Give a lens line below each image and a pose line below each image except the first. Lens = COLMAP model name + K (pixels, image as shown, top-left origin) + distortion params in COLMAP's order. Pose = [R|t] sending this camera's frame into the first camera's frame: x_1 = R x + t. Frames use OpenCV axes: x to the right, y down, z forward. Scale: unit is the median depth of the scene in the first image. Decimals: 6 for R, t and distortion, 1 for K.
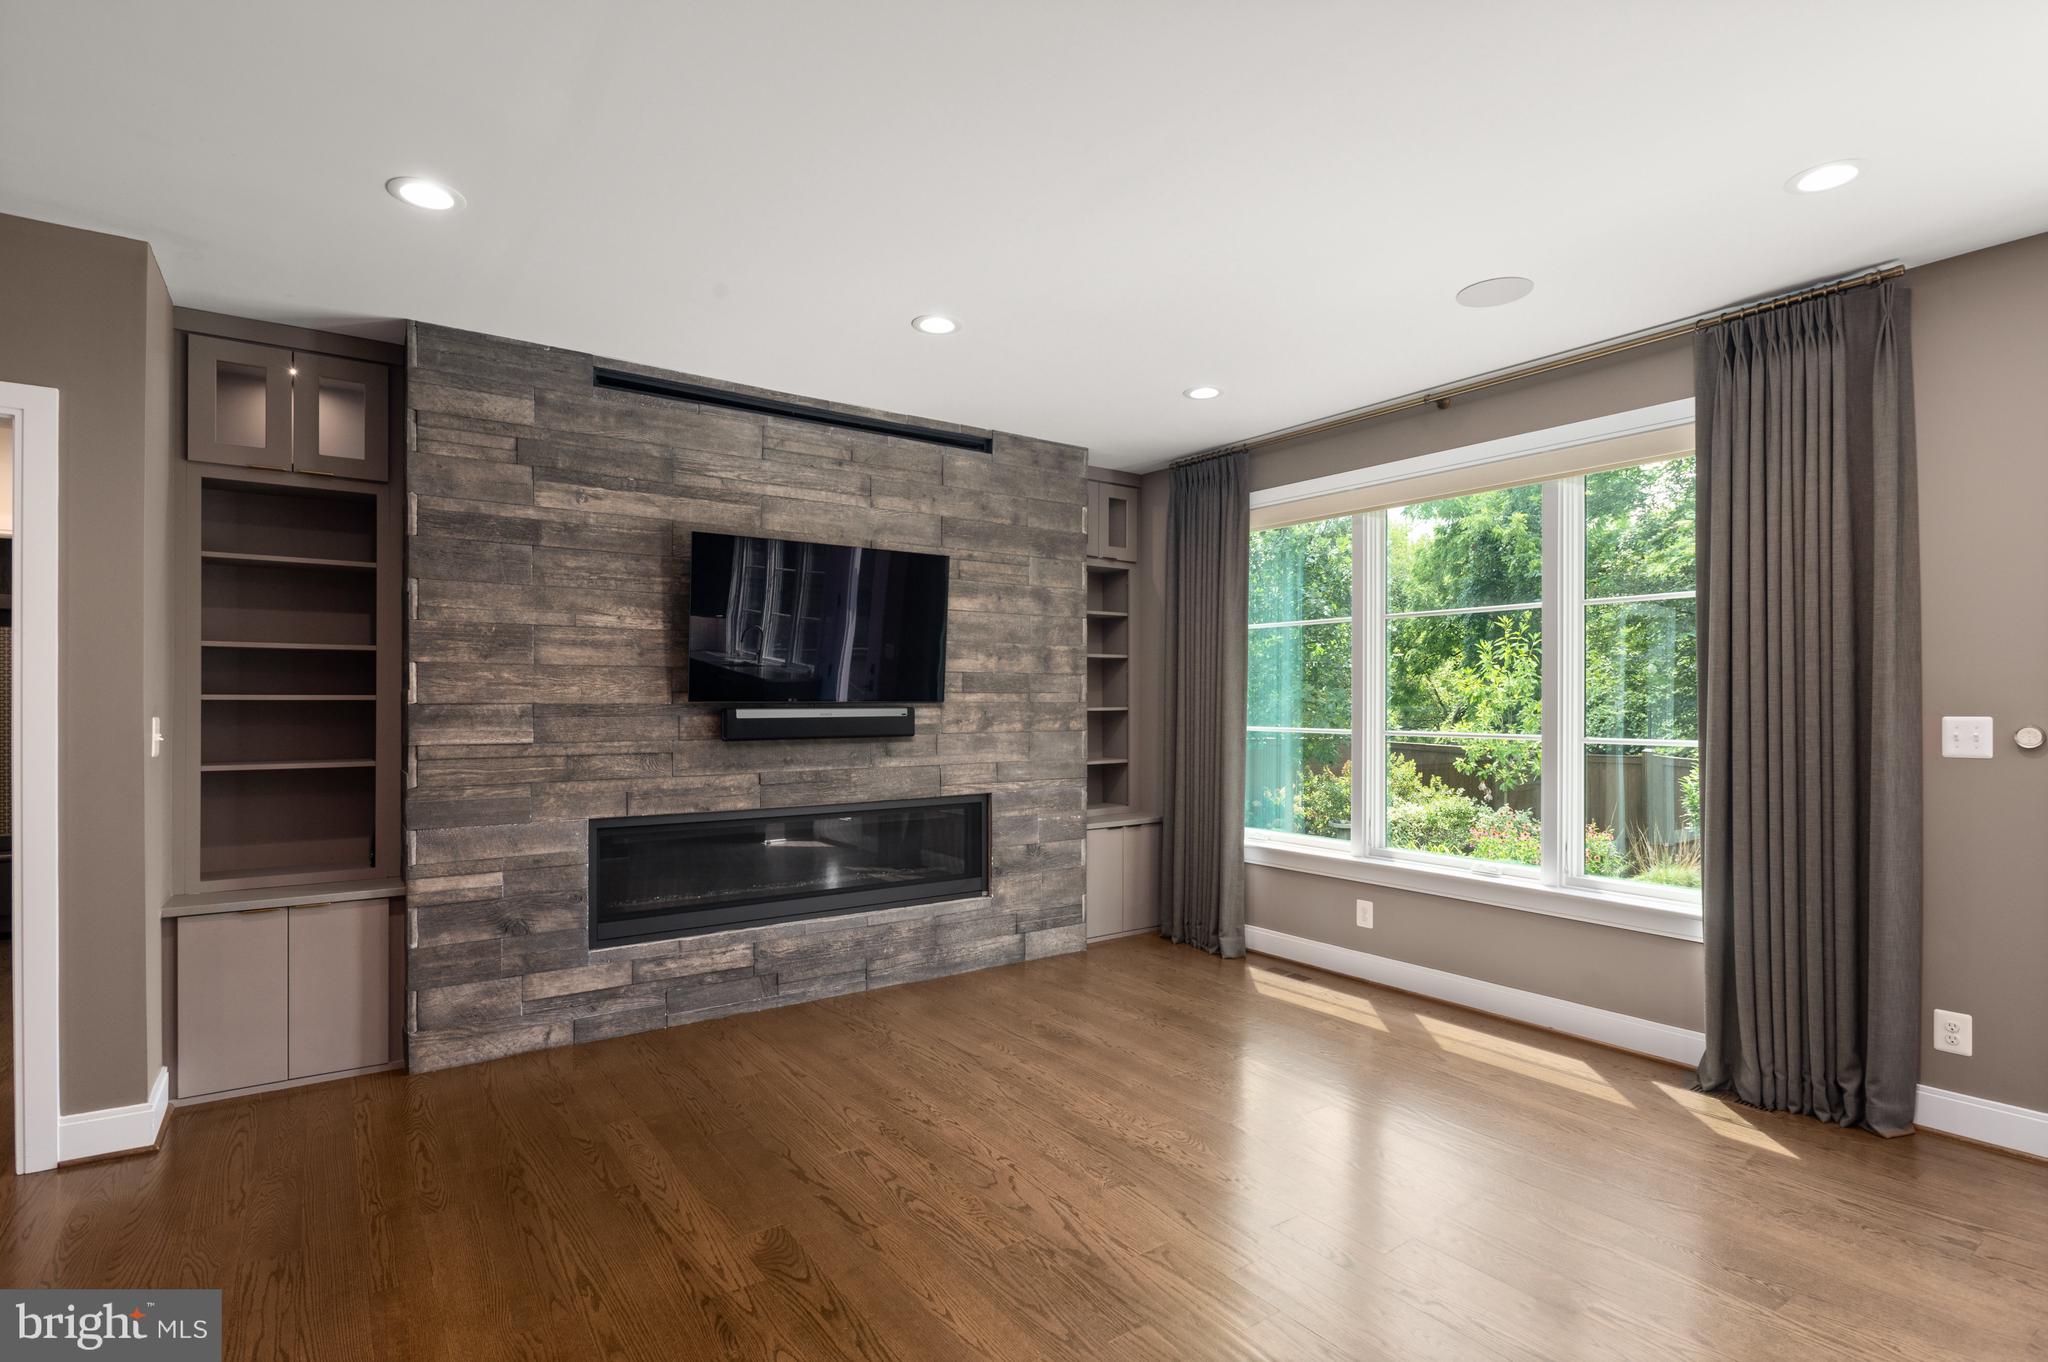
lens RADIAL K [[989.1, 0, 1014.1], [0, 989.1, 701.1], [0, 0, 1]] dist [-0.016352, -0.000664]
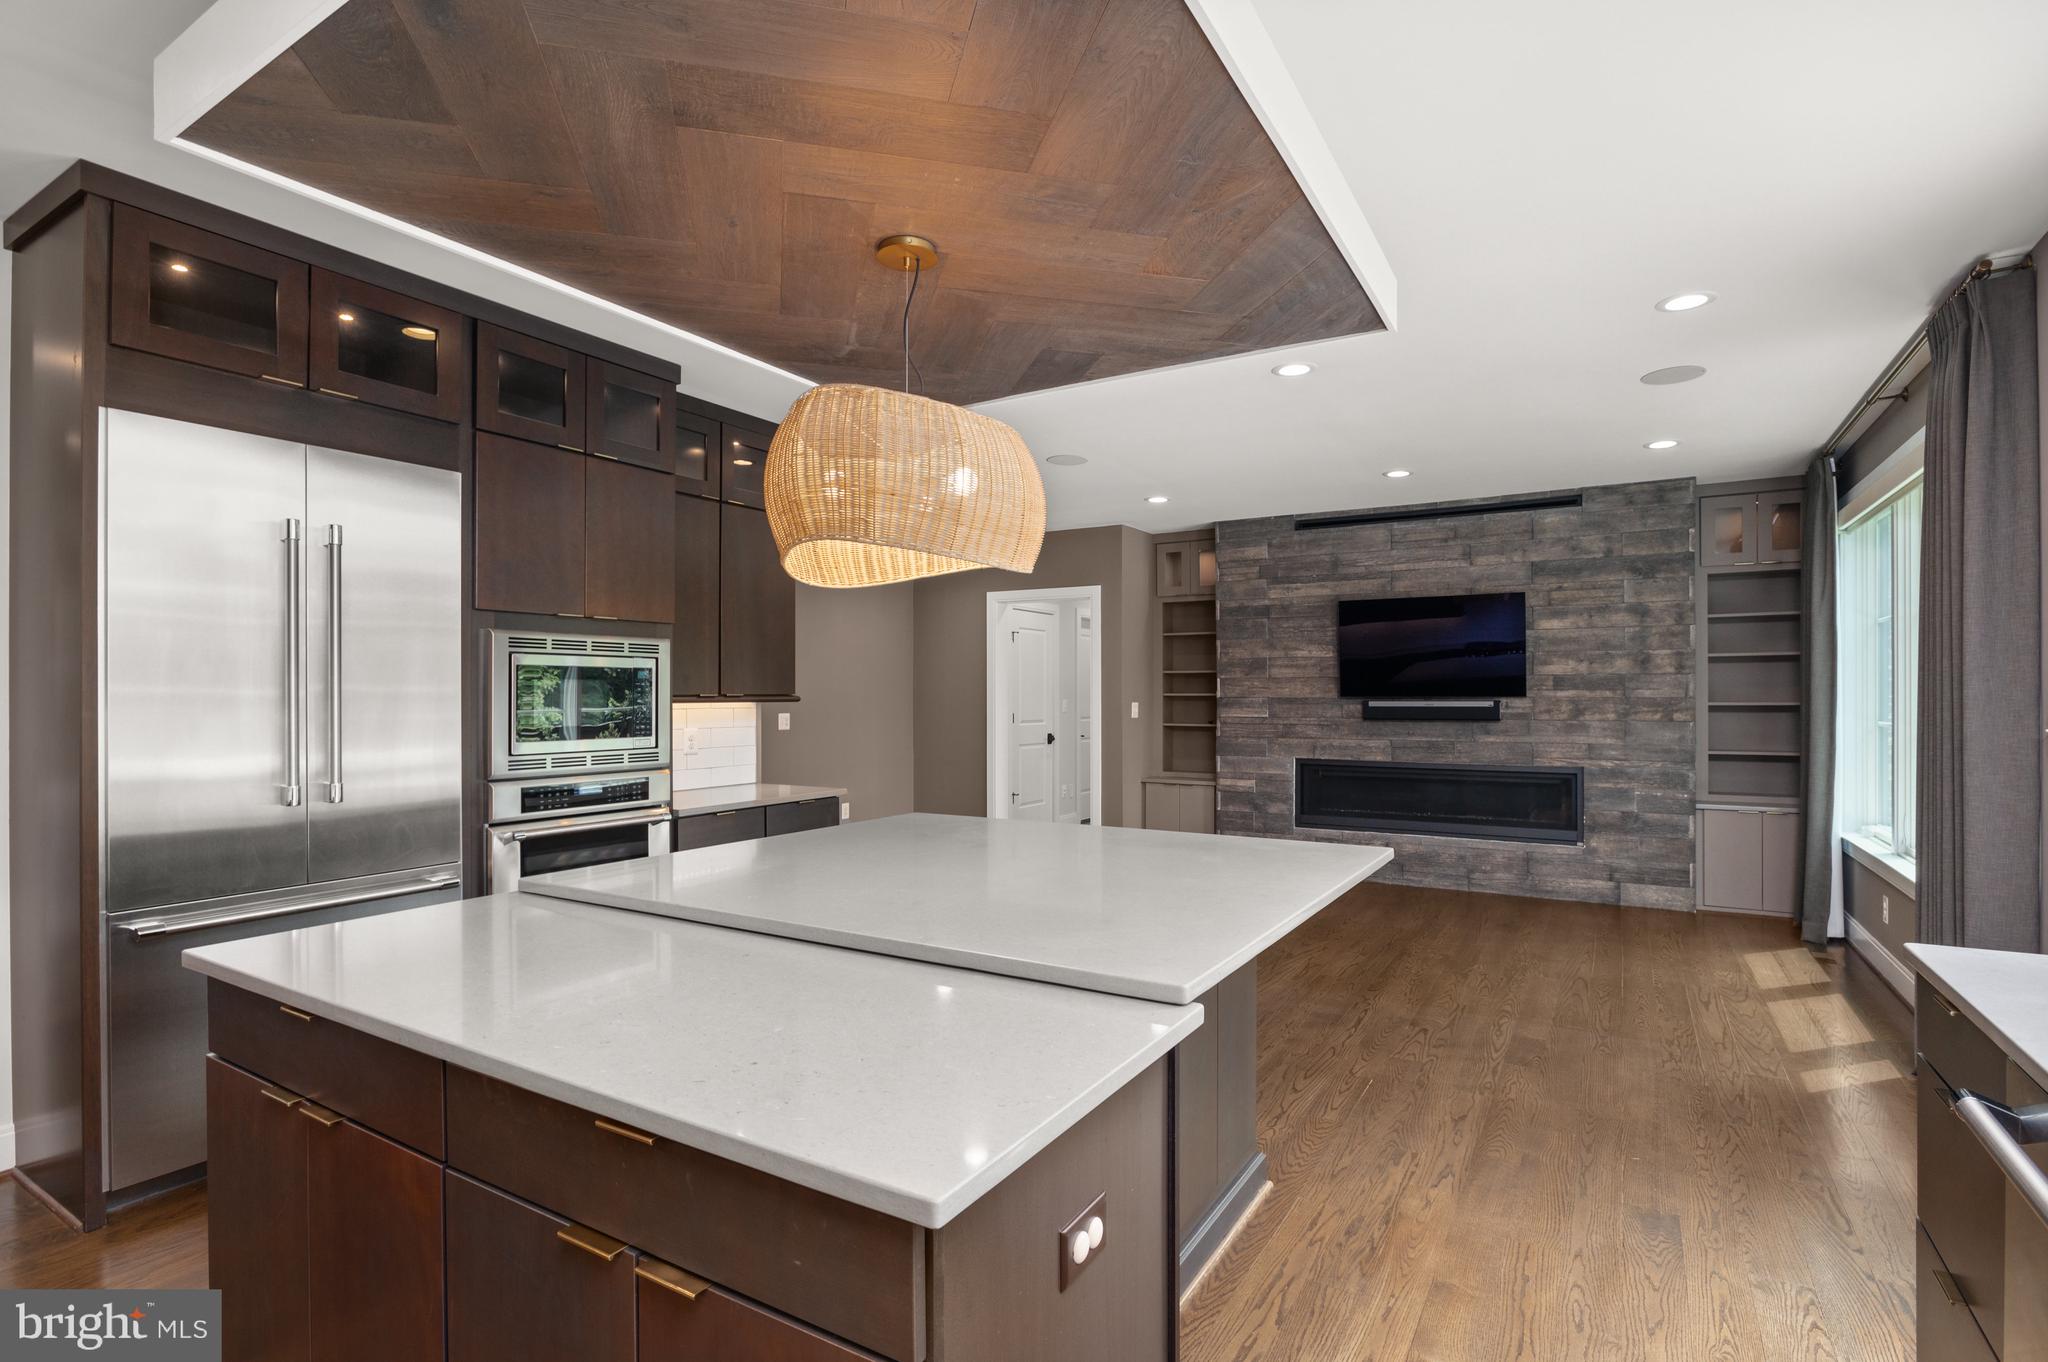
lens RADIAL K [[989.1, 0, 1020.4], [0, 989.1, 691.2], [0, 0, 1]] dist [-0.016352, -0.000664]
pose [[0.390047, -0.003706, -0.920788, 0.975455], [0.000459, 0.999993, -0.003830, -0.002223], [0.920795, 0.001072, 0.390045, -0.203653]]
